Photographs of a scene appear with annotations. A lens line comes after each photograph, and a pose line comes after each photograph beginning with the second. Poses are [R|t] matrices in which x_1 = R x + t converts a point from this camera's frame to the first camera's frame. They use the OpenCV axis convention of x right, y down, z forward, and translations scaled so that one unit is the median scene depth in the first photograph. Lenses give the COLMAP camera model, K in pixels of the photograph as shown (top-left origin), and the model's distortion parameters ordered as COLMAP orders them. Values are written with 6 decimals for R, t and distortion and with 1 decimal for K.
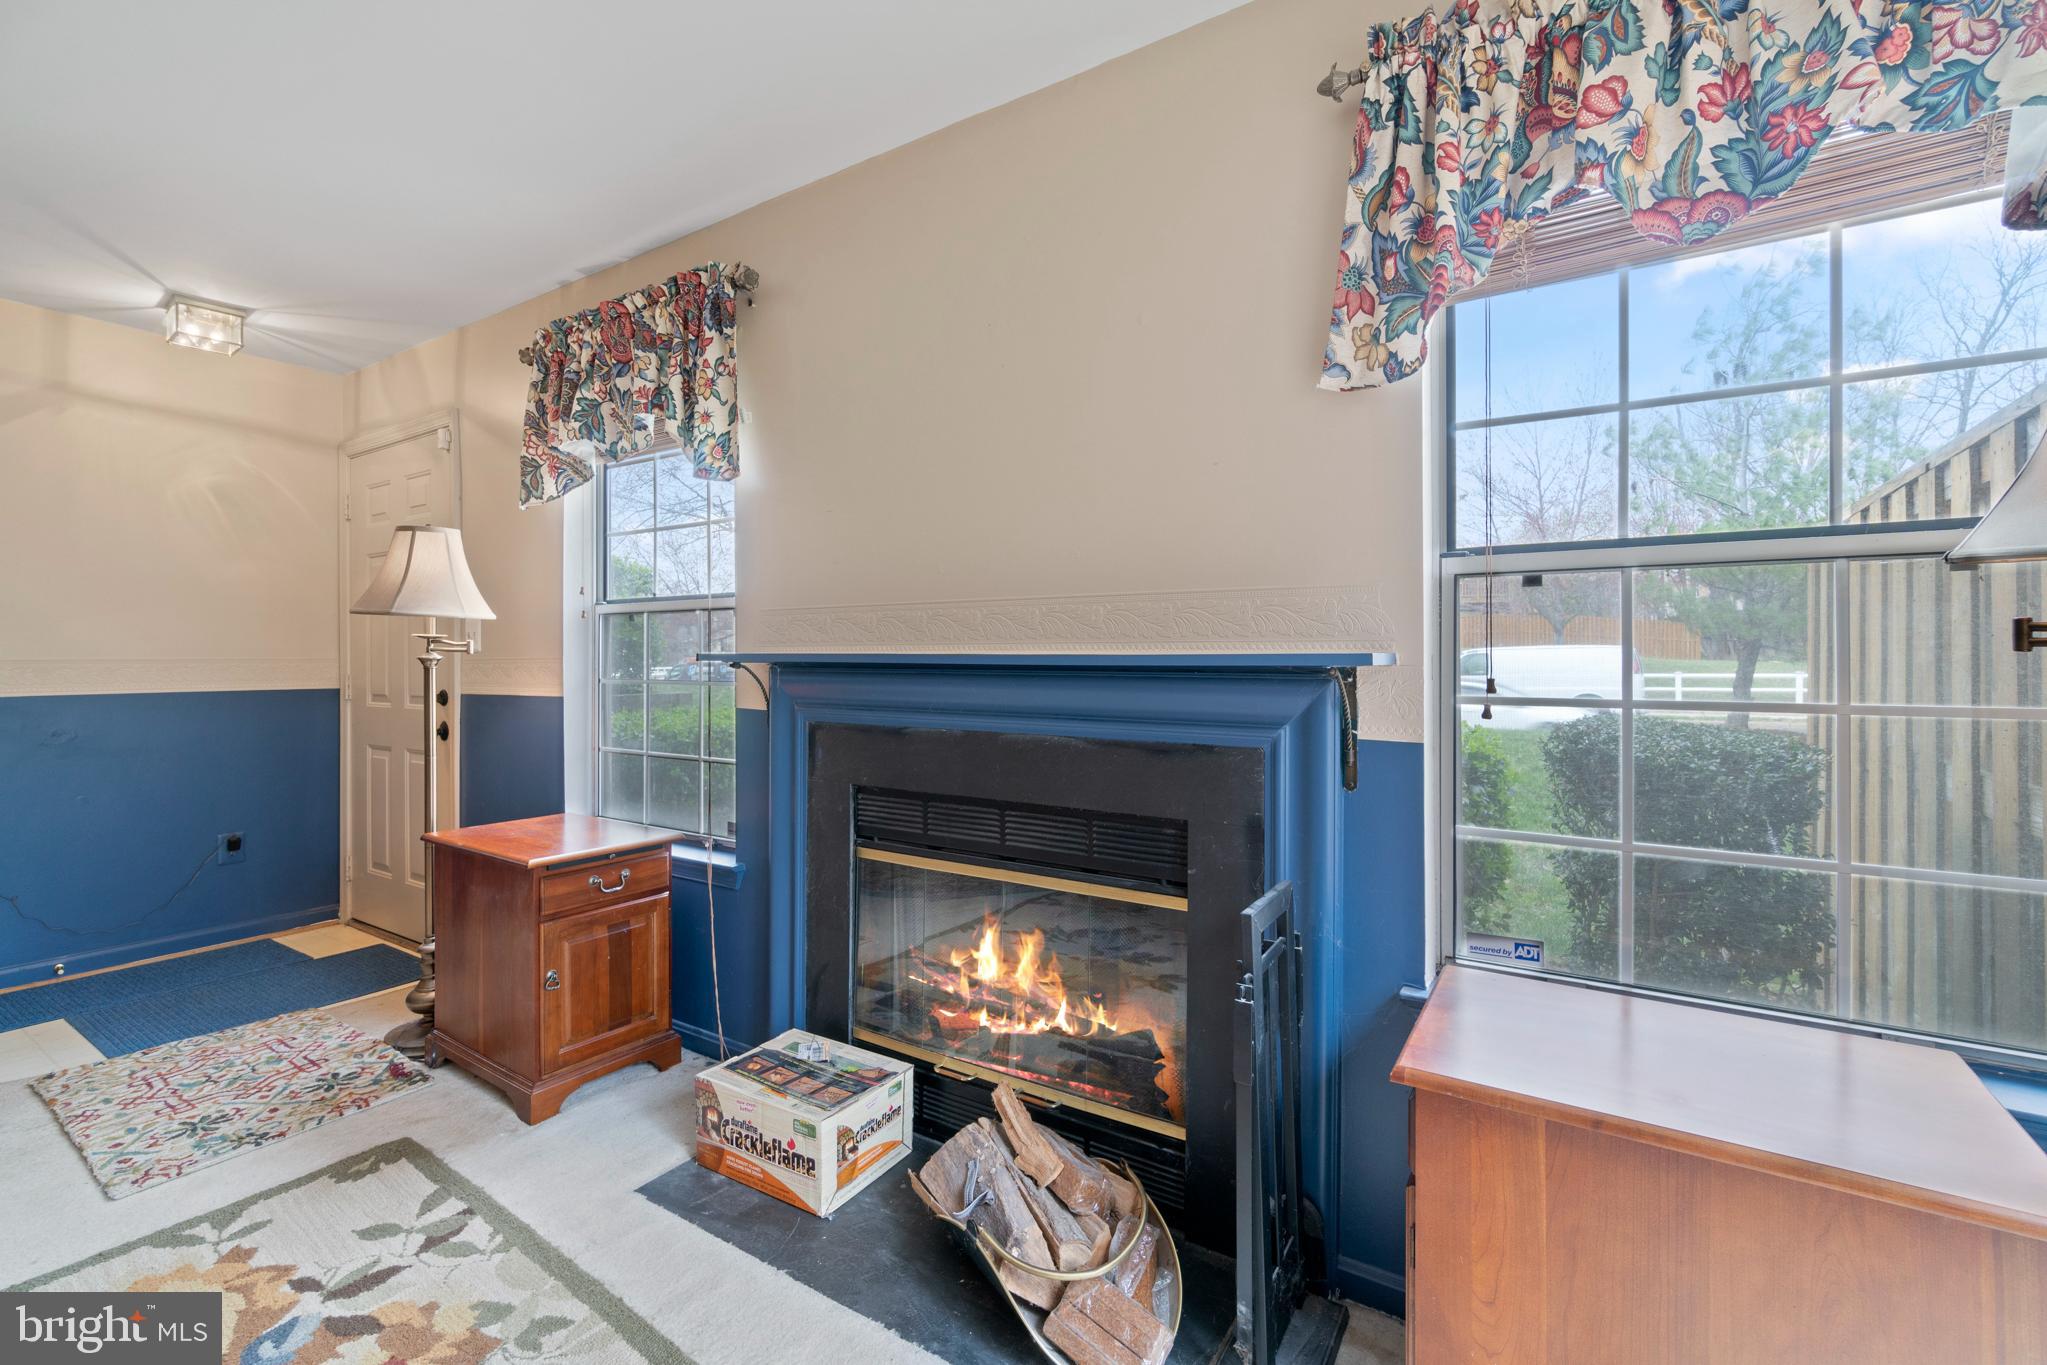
lens RADIAL K [[895.0, 0, 1029.0], [0, 895.0, 659.5], [0, 0, 1]] dist [-0.001448, 0.000457]
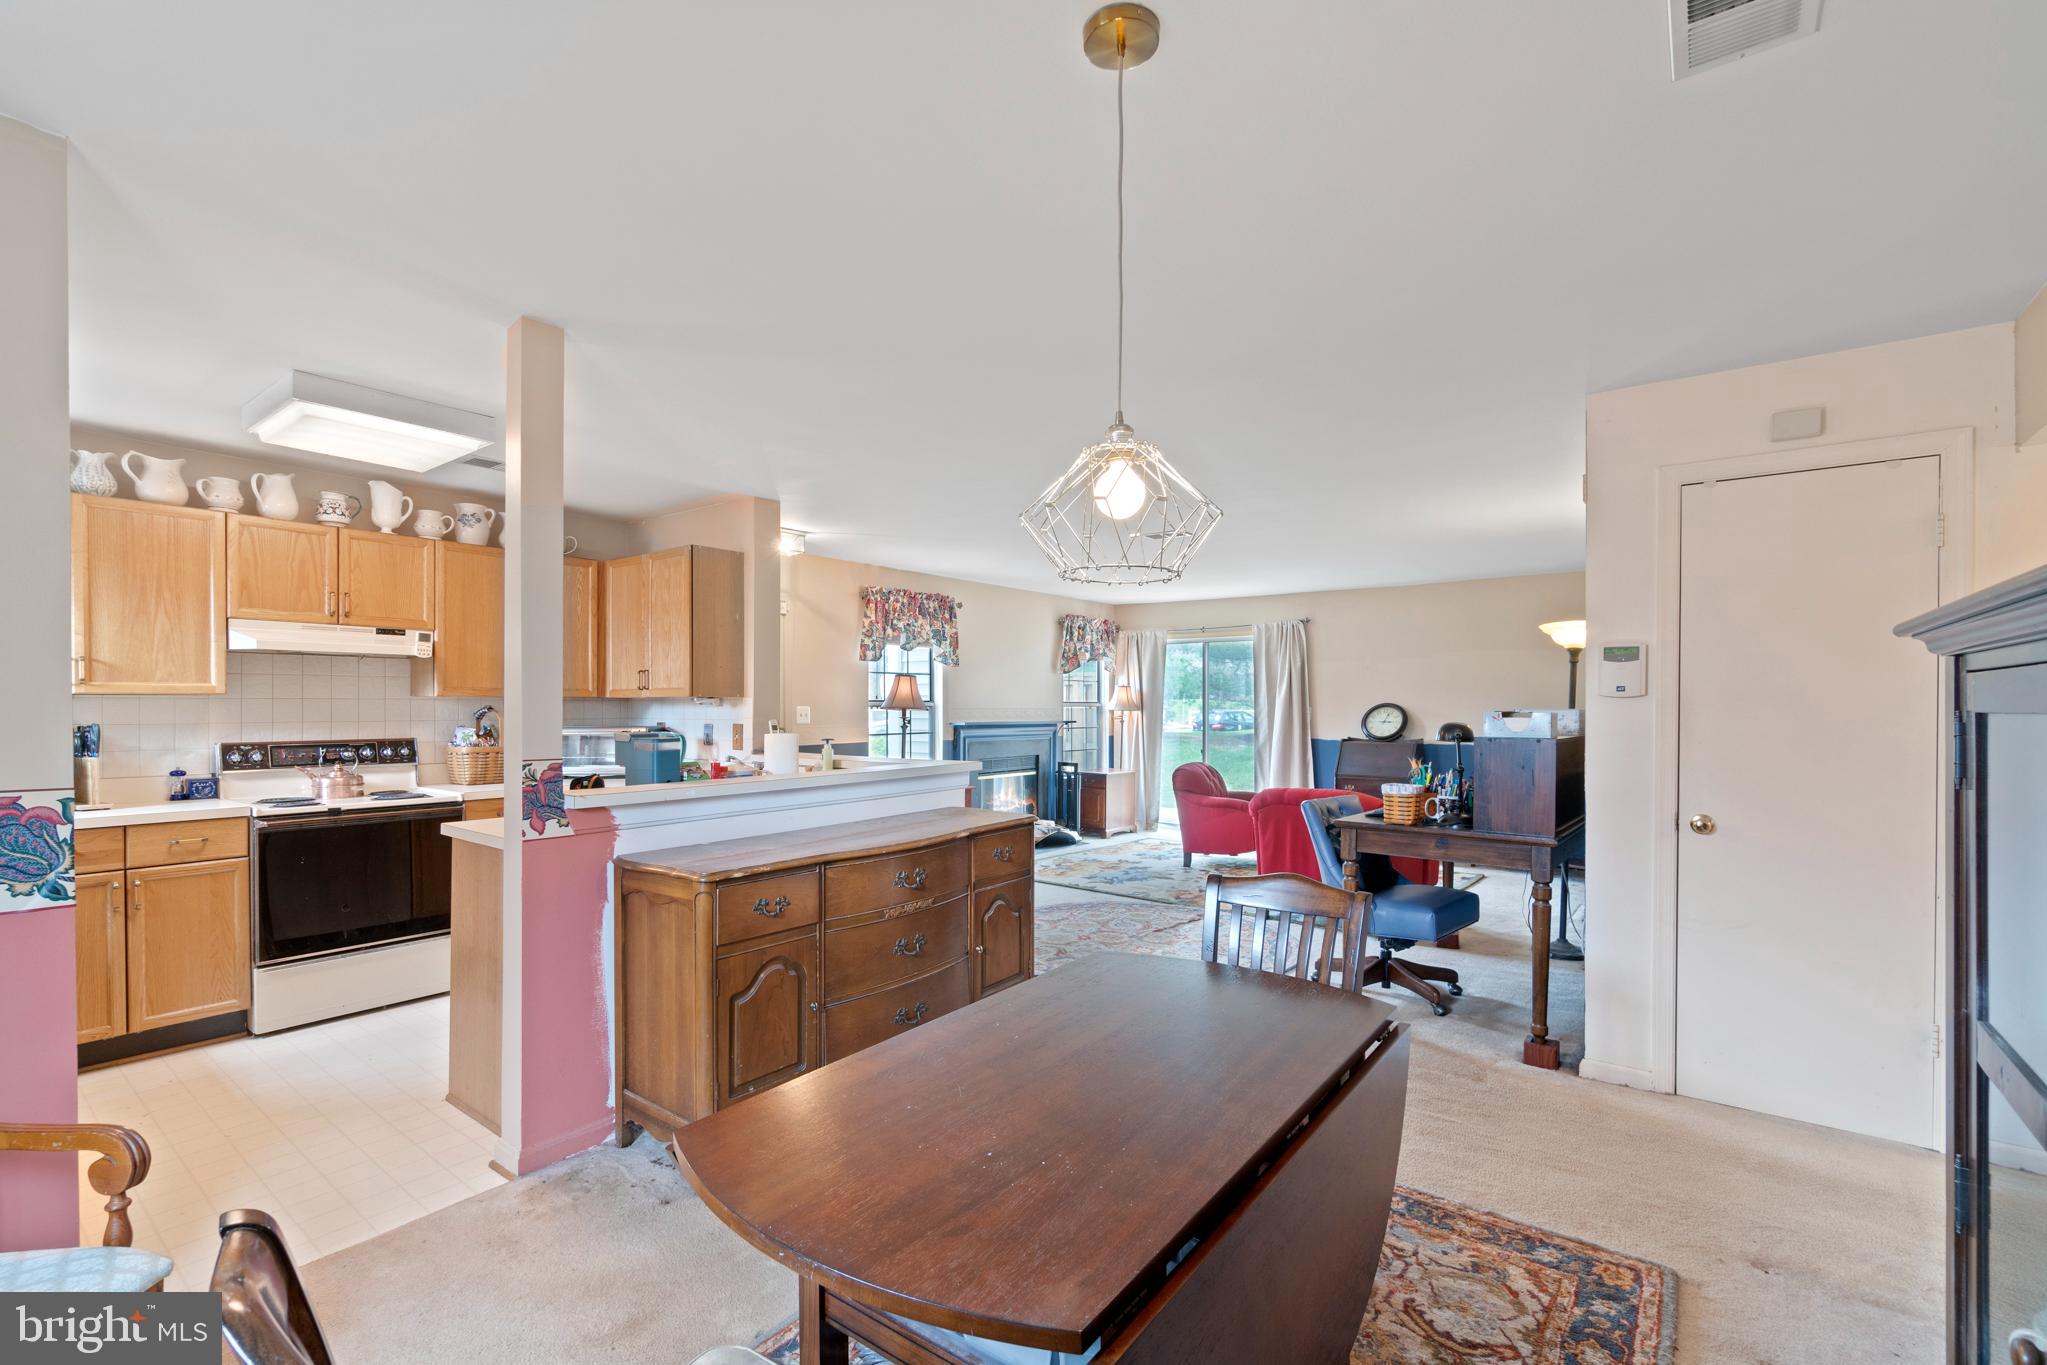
lens RADIAL K [[893.9, 0, 1023.3], [0, 893.9, 718.3], [0, 0, 1]] dist [-0.000515, 0.000229]
pose [[0.078981, -0.014873, 0.996765, -4.673291], [-0.001799, 0.999885, 0.015062, -0.092098], [-0.996875, -0.002983, 0.078945, 0.691314]]
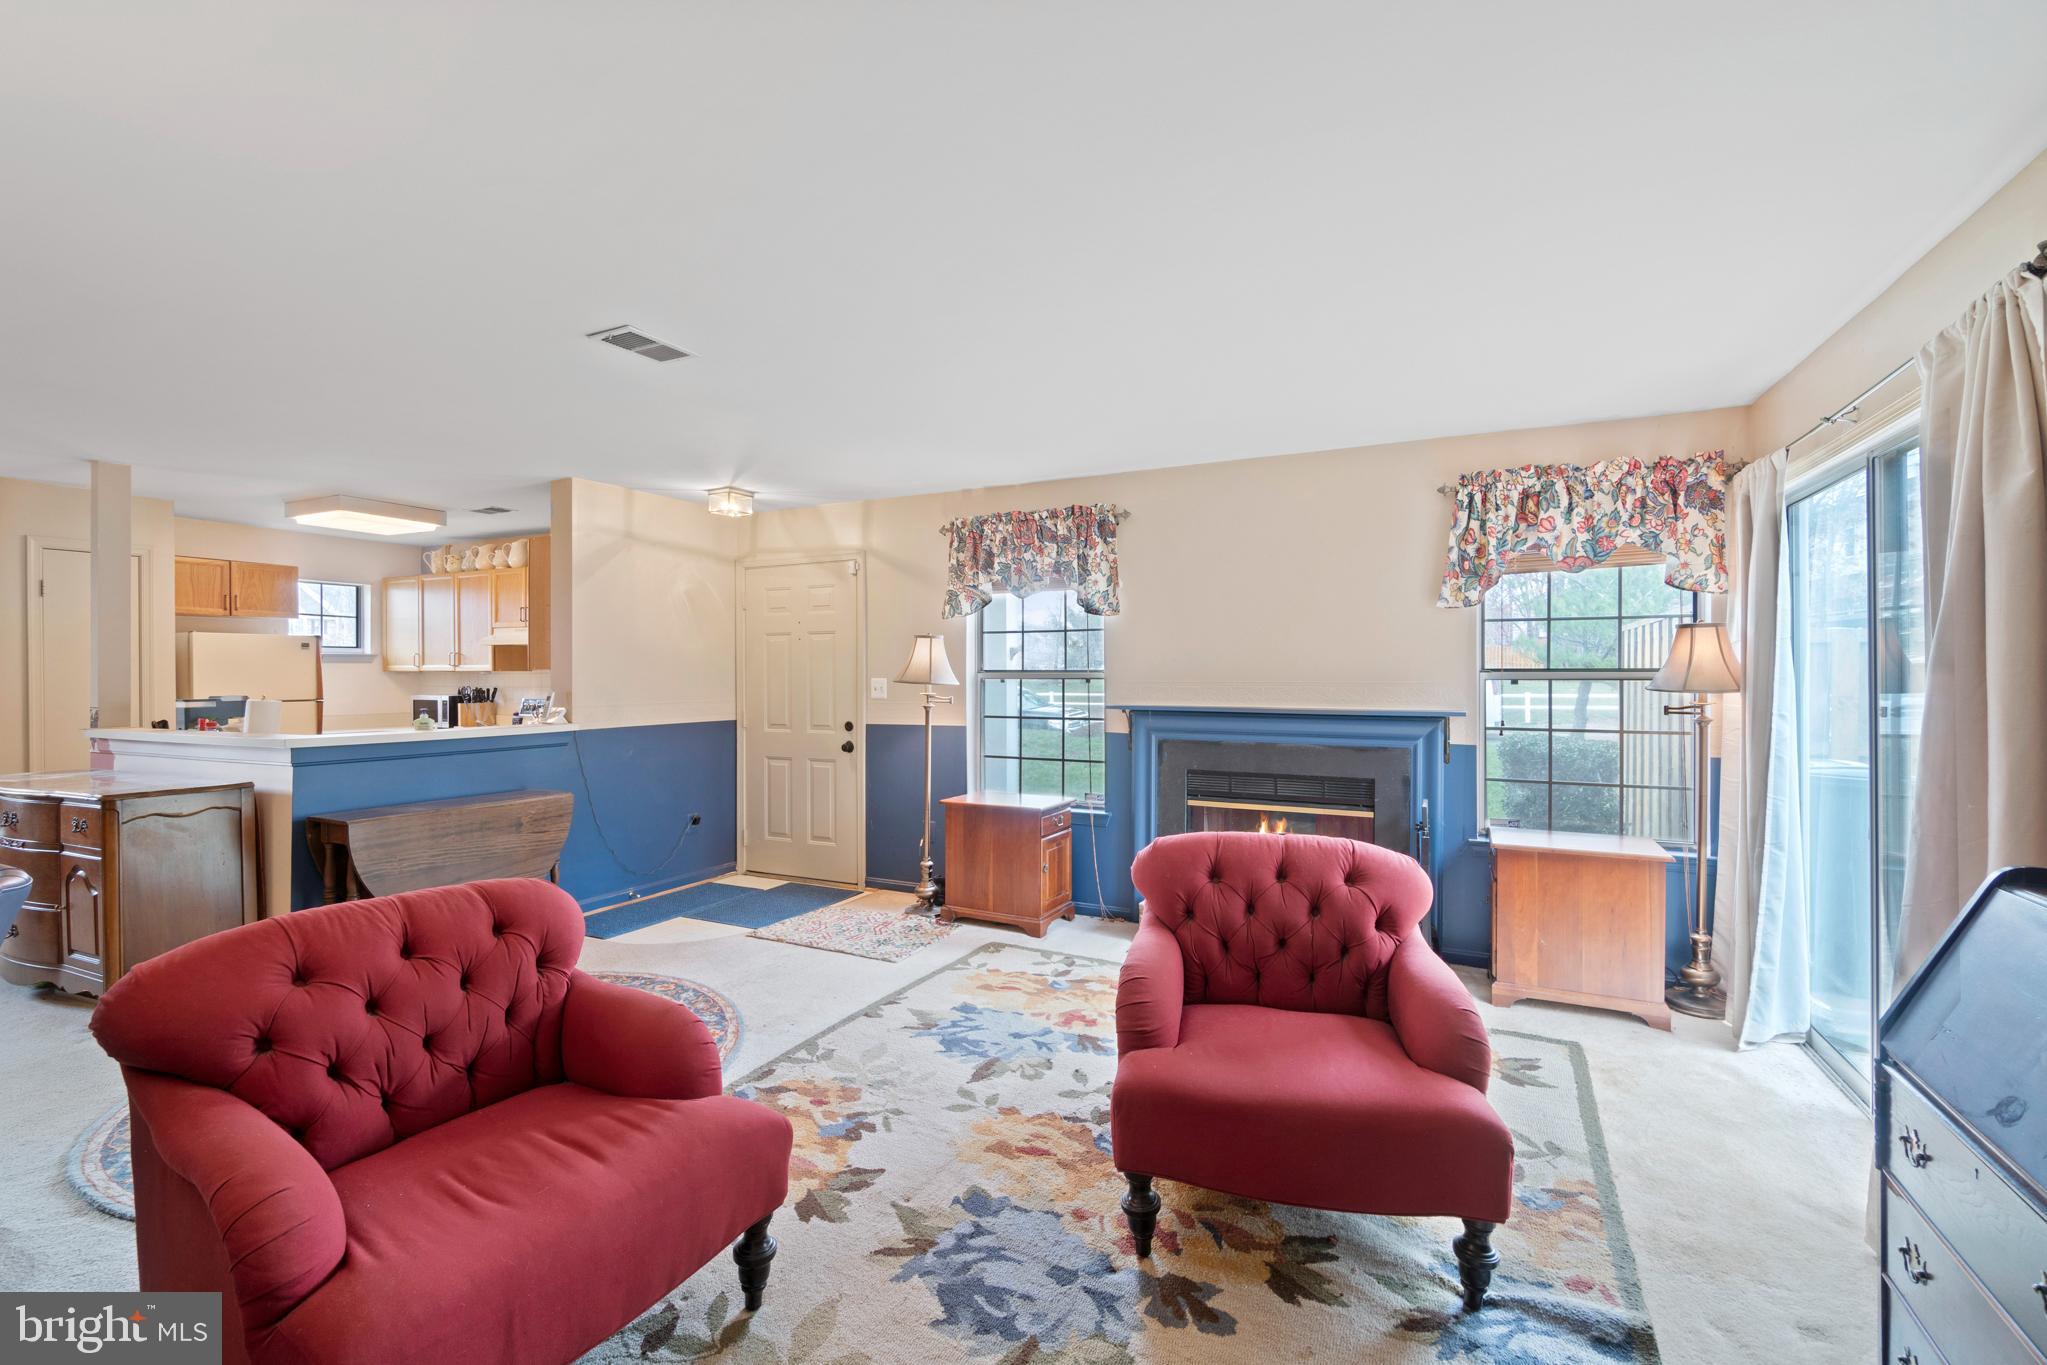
lens RADIAL K [[887.6, 0, 1023.5], [0, 887.6, 682.5], [0, 0, 1]] dist [-0.002706, 0.000979]
pose [[0.992762, -0.000789, 0.120093, -1.027064], [-0.000148, 0.999970, 0.007791, -0.094945], [-0.120095, -0.007752, 0.992732, -1.225458]]
